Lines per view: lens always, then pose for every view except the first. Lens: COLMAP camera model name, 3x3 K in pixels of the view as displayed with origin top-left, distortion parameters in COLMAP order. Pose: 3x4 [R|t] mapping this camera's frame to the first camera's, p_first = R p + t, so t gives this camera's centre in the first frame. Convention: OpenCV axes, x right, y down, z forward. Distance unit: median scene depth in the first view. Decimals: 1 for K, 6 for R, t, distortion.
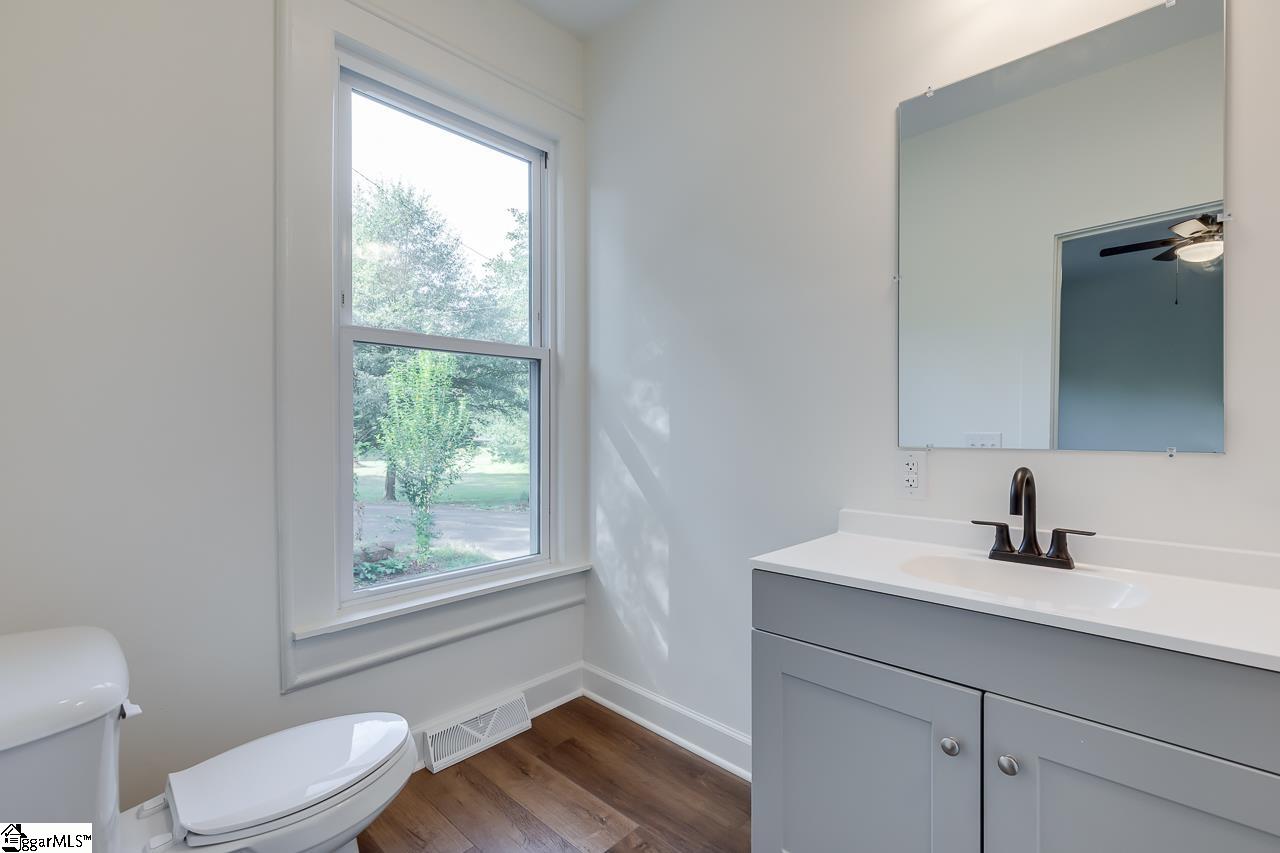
lens RADIAL K [[604.4, 0, 636.2], [0, 604.4, 421.1], [0, 0, 1]] dist [0.002324, -0.000001]
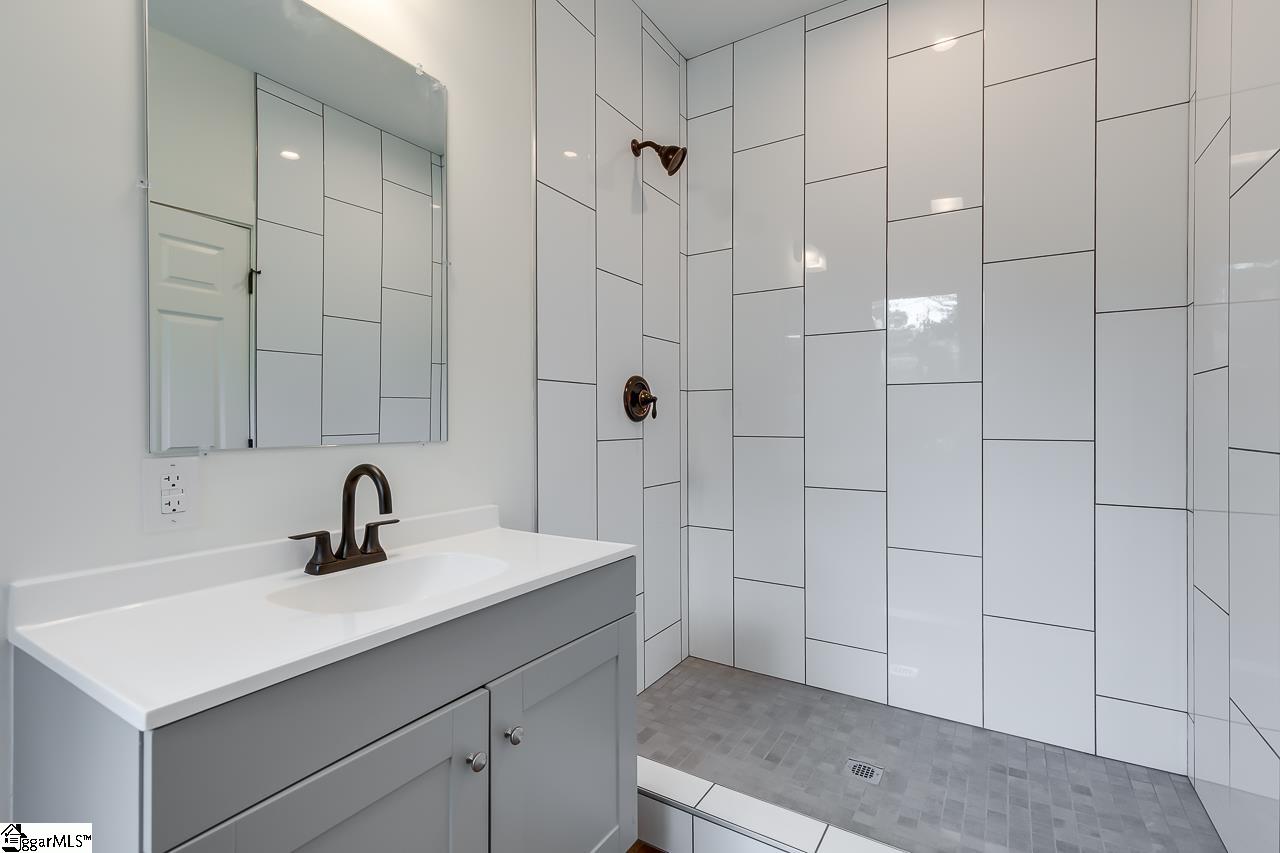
lens RADIAL K [[604.4, 0, 636.2], [0, 604.4, 421.1], [0, 0, 1]] dist [0.002324, -0.000001]
pose [[-0.215600, -0.002425, 0.976479, -0.347778], [-0.001078, 0.999997, 0.002245, 0.008171], [-0.976481, -0.000569, -0.215602, 0.751519]]
